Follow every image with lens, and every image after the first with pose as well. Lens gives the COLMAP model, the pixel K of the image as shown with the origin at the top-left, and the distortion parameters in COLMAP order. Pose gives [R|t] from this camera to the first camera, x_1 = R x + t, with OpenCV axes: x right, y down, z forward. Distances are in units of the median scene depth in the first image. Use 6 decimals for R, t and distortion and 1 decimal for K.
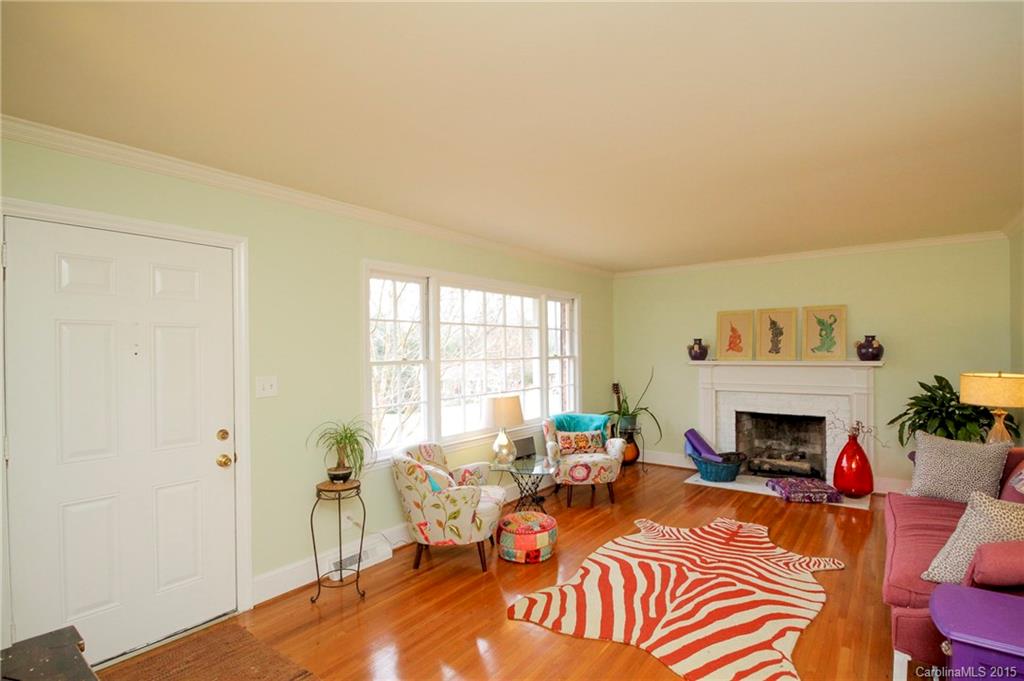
lens RADIAL K [[498.7, 0, 515.5], [0, 498.7, 354.8], [0, 0, 1]] dist [0.000553, -0.000515]
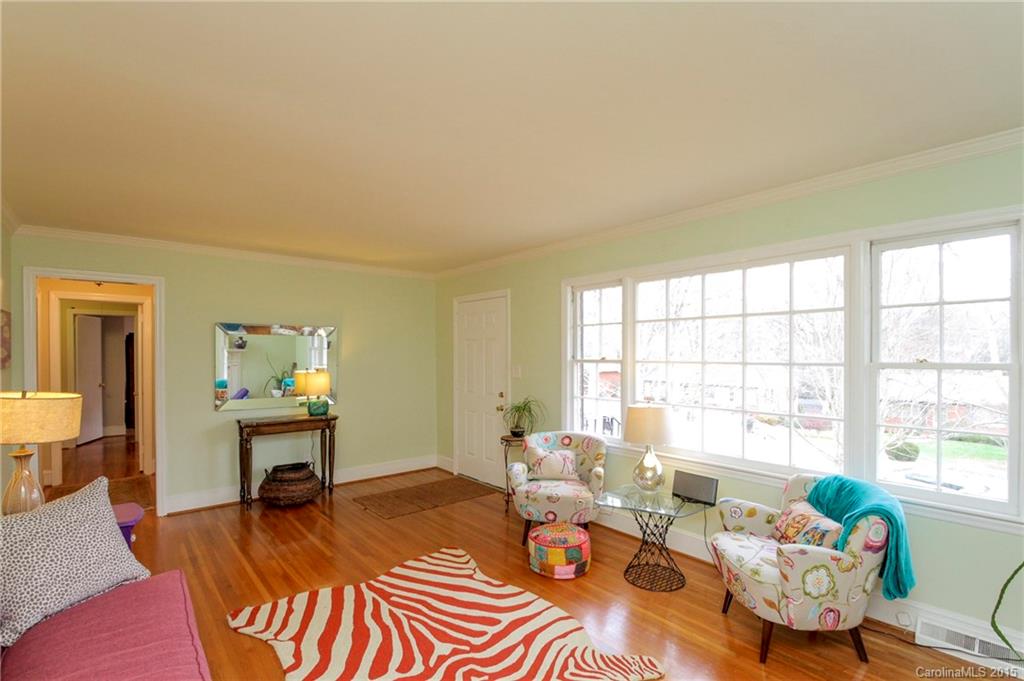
lens RADIAL K [[484.0, 0, 514.6], [0, 484.0, 354.4], [0, 0, 1]] dist [0.017004, -0.019573]
pose [[-0.230427, 0.011086, -0.973026, 1.067029], [-0.006020, 0.999900, 0.012818, -0.015191], [0.973071, 0.008812, -0.230337, 1.296281]]
